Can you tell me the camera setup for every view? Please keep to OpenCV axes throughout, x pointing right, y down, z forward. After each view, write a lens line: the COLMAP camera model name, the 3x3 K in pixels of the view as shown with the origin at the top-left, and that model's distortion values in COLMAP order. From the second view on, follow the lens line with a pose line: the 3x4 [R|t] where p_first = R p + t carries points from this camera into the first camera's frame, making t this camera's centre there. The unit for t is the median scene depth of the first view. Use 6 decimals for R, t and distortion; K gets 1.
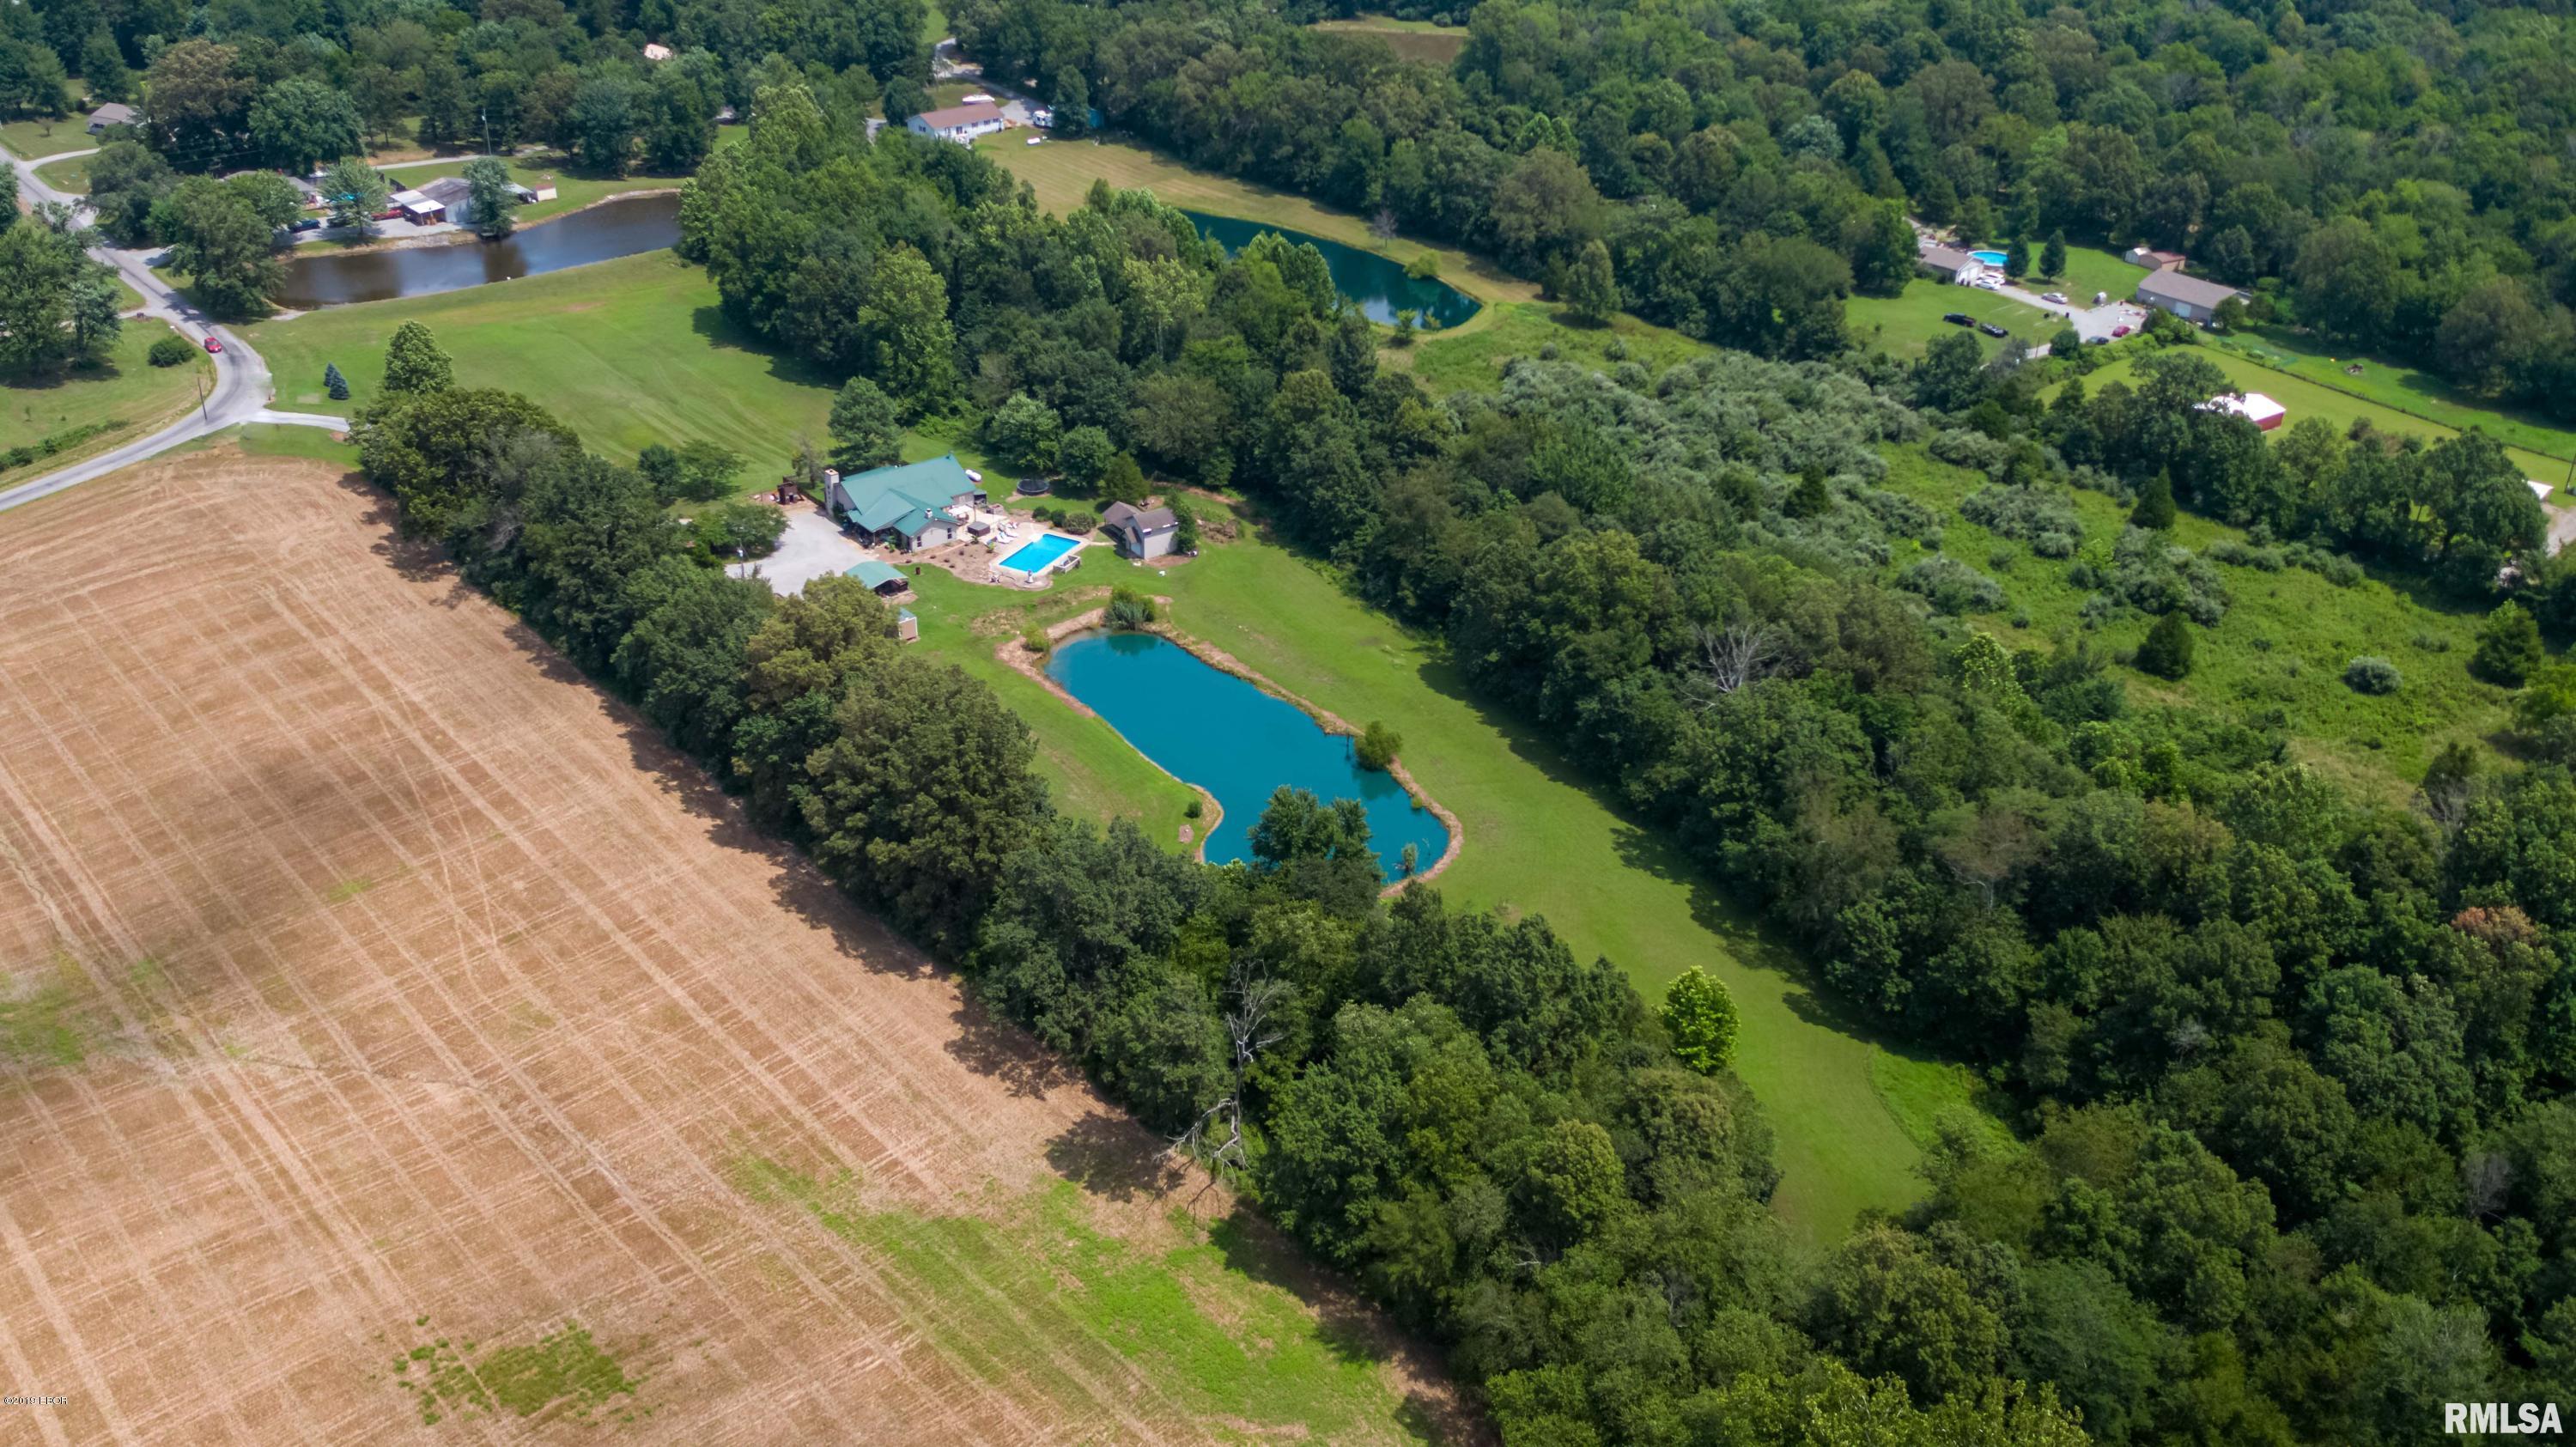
lens RADIAL K [[2227.4, 0, 1288.0], [0, 2227.4, 723.5], [0, 0, 1]] dist [-0.004554, 0.008881]
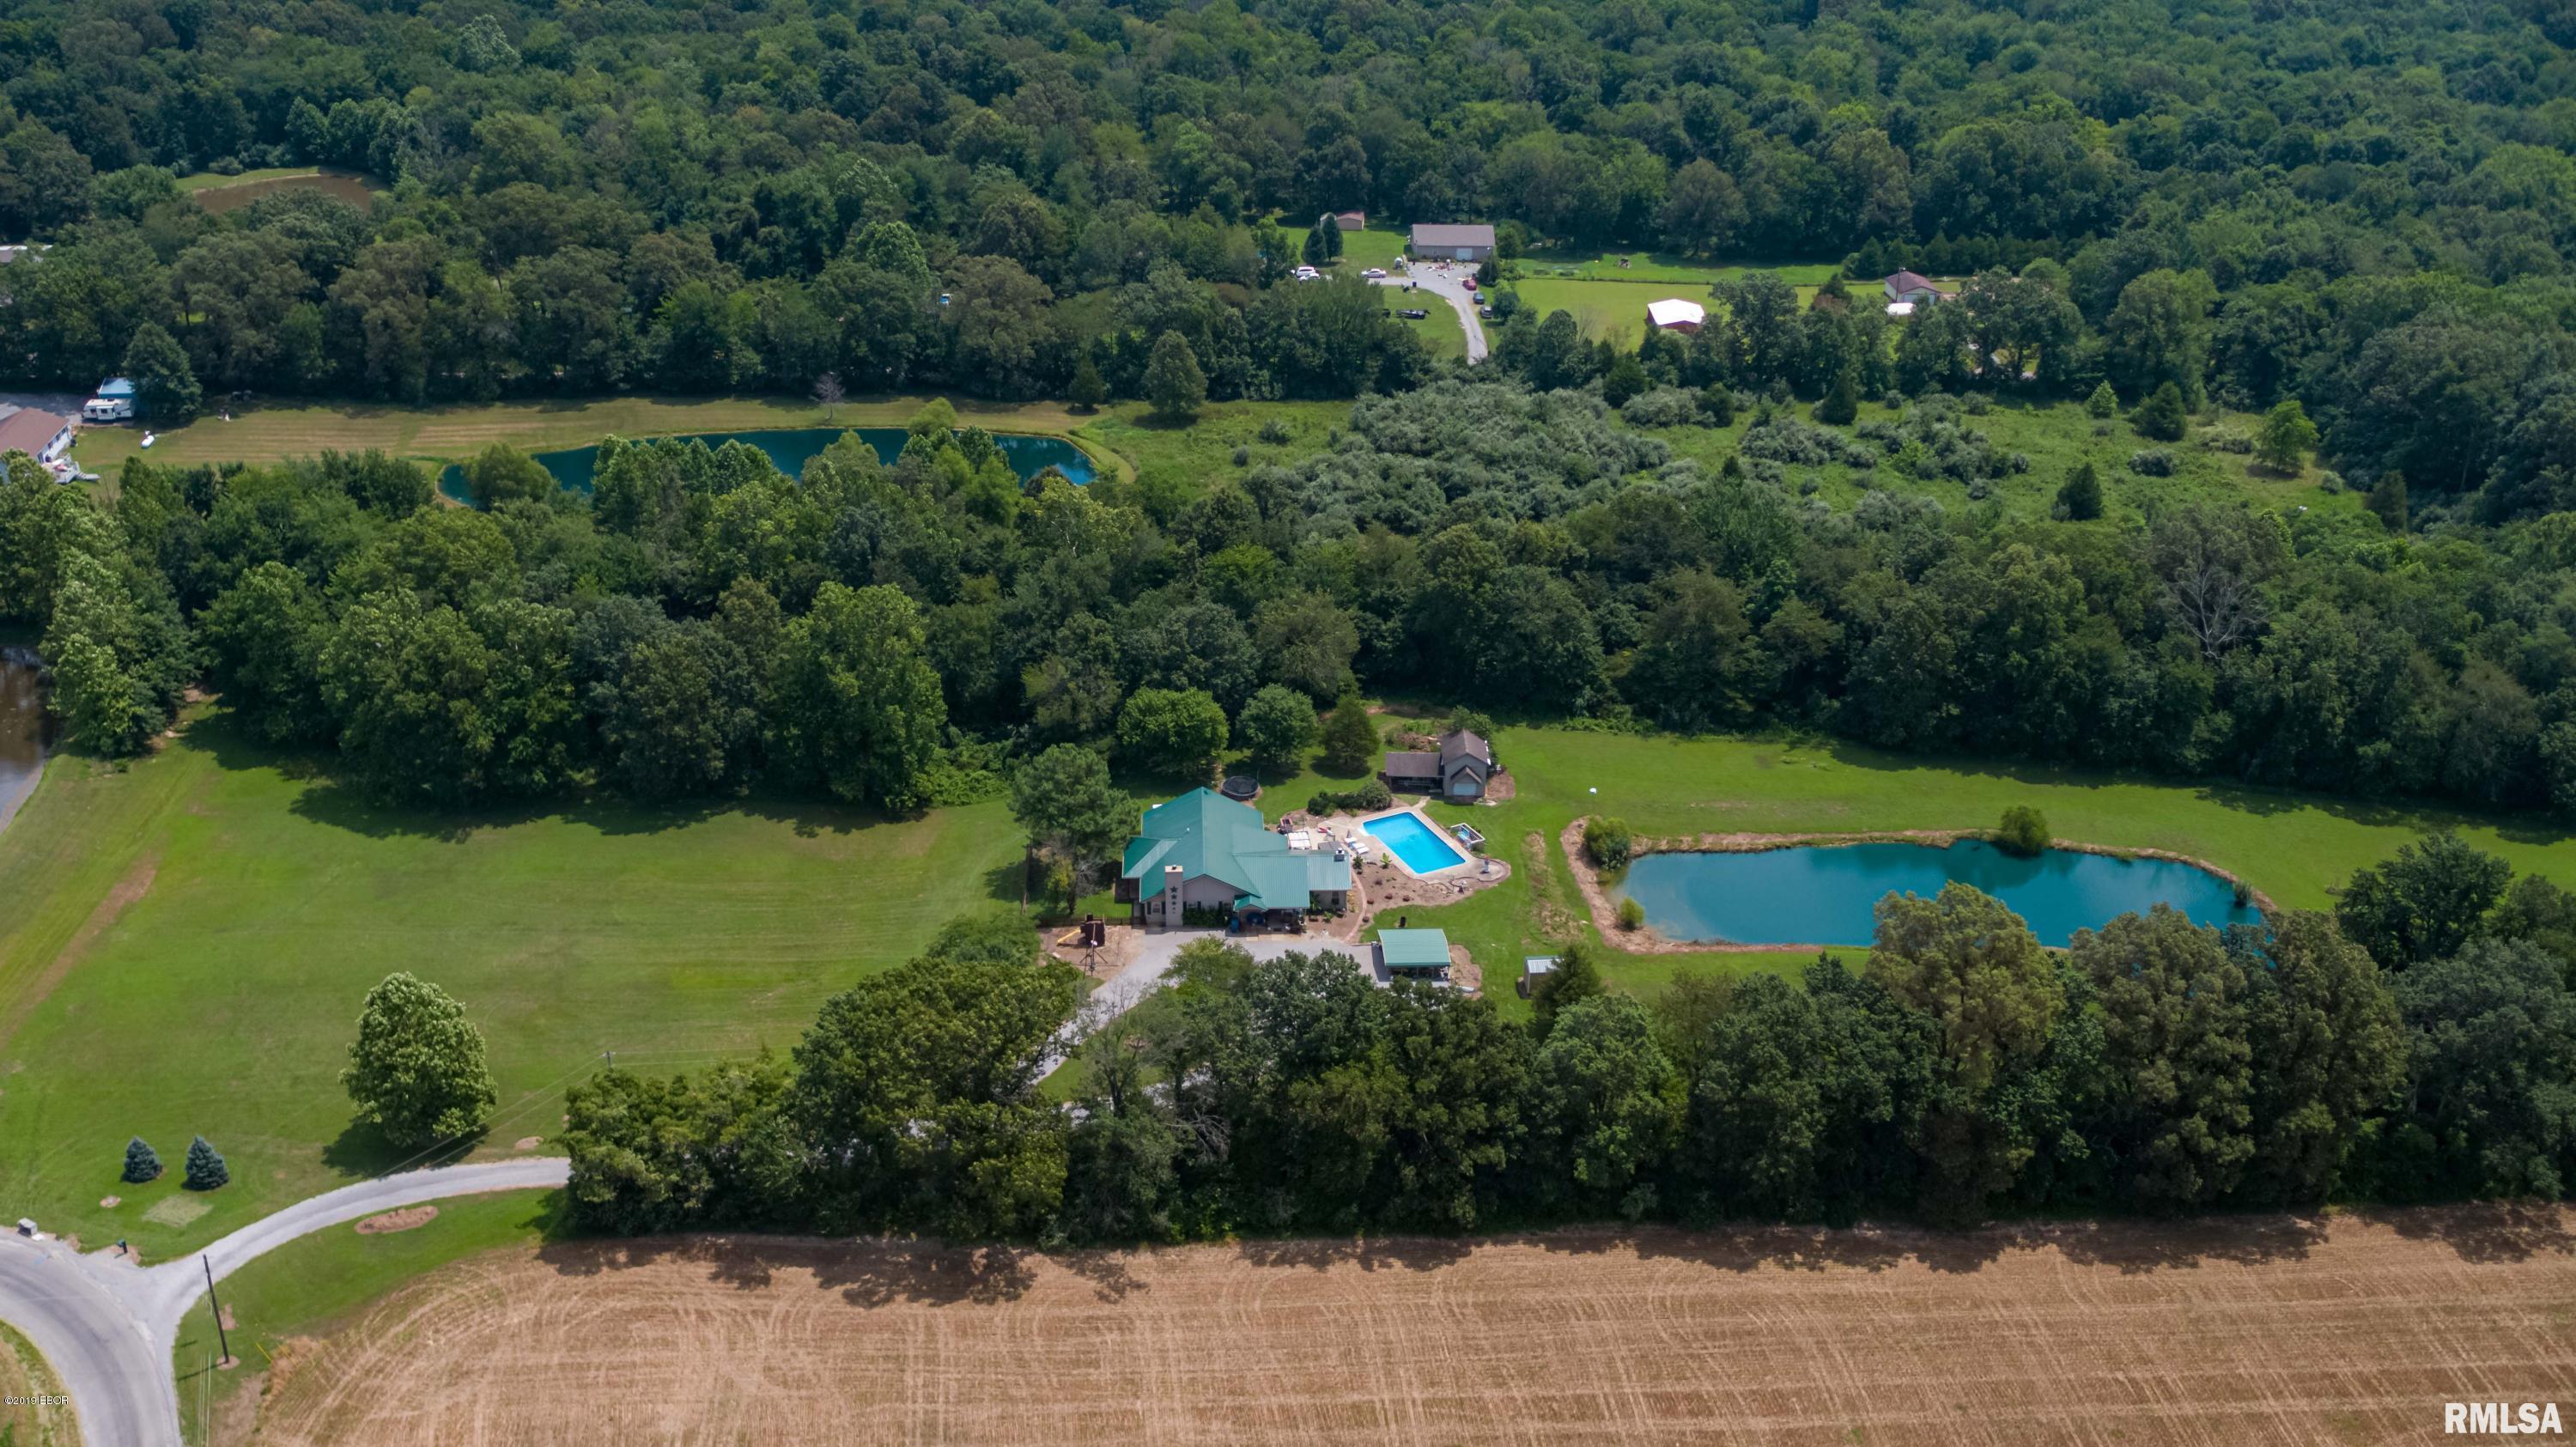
lens RADIAL K [[2216.5, 0, 1279.2], [0, 2216.5, 718.9], [0, 0, 1]] dist [0.002043, -0.007047]
pose [[0.594578, -0.384682, 0.706043, -0.673099], [0.381268, 0.908010, 0.173647, -0.268571], [-0.707892, 0.165945, 0.686550, 0.472252]]
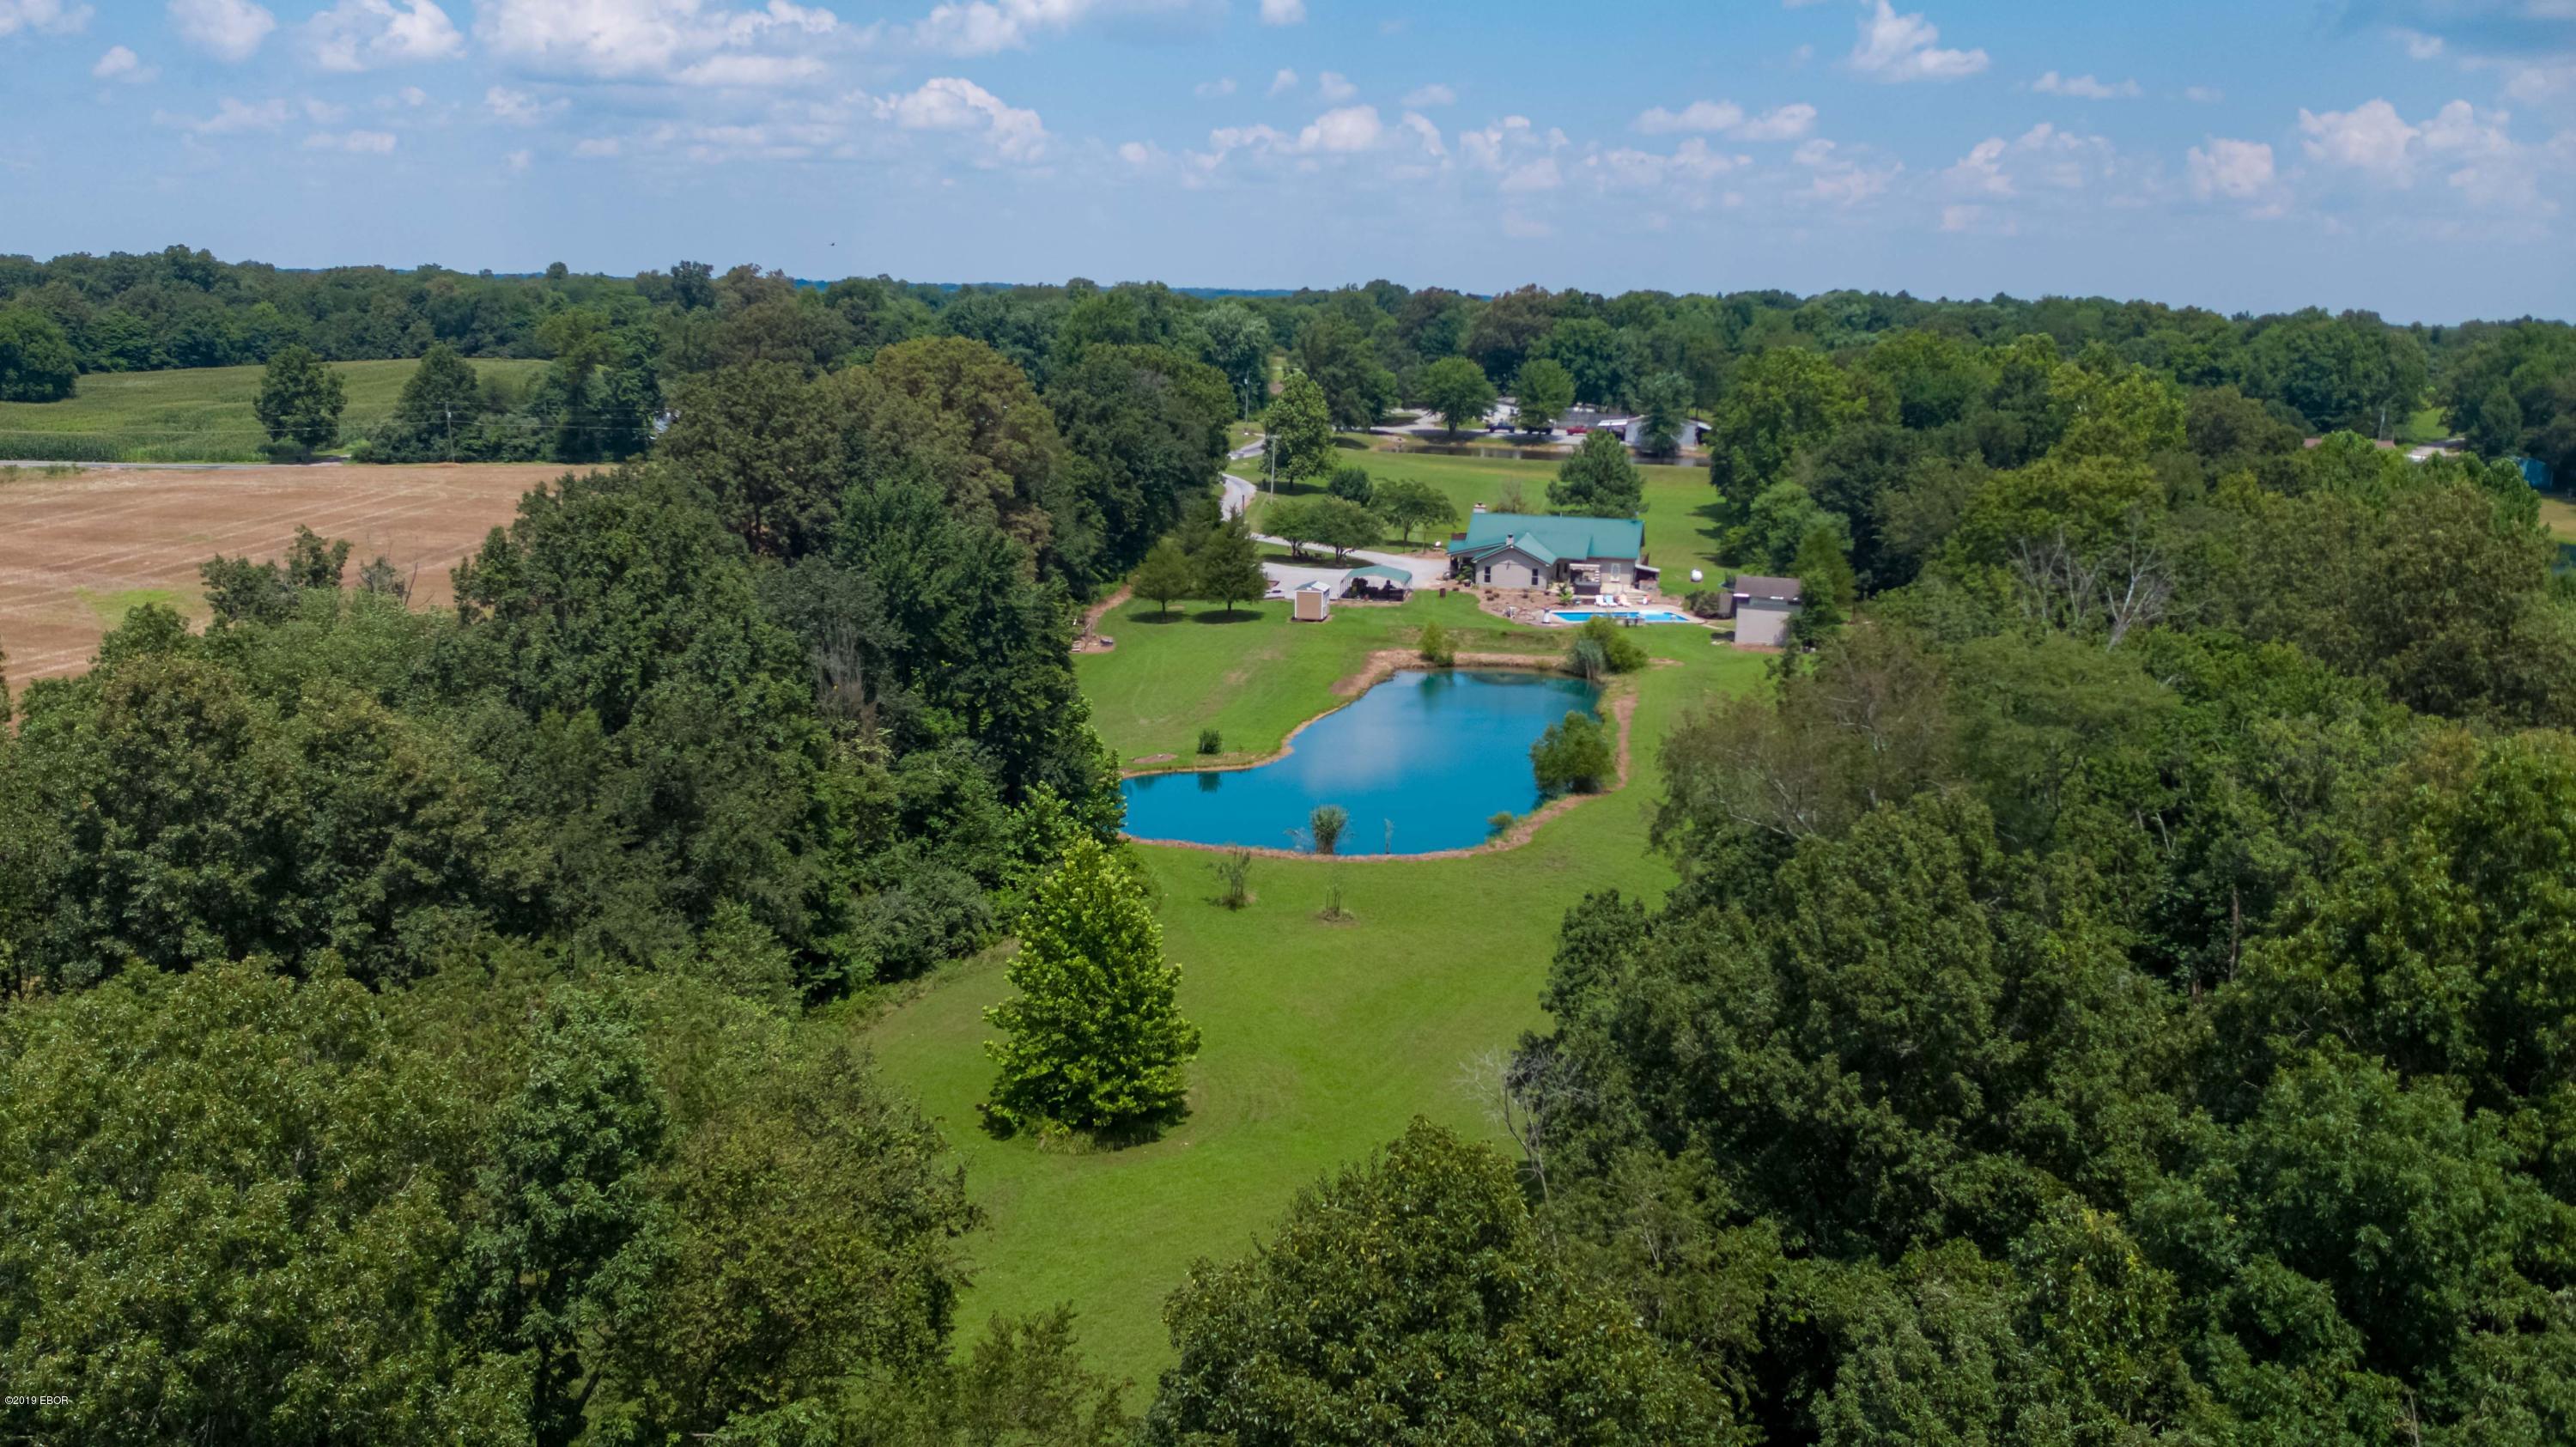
lens RADIAL K [[2216.5, 0, 1279.2], [0, 2216.5, 718.9], [0, 0, 1]] dist [0.002043, -0.007047]
pose [[0.625426, 0.147734, -0.766170, 0.347654], [-0.385425, 0.912252, -0.138722, 0.086978], [0.678446, 0.382062, 0.627487, 0.500264]]
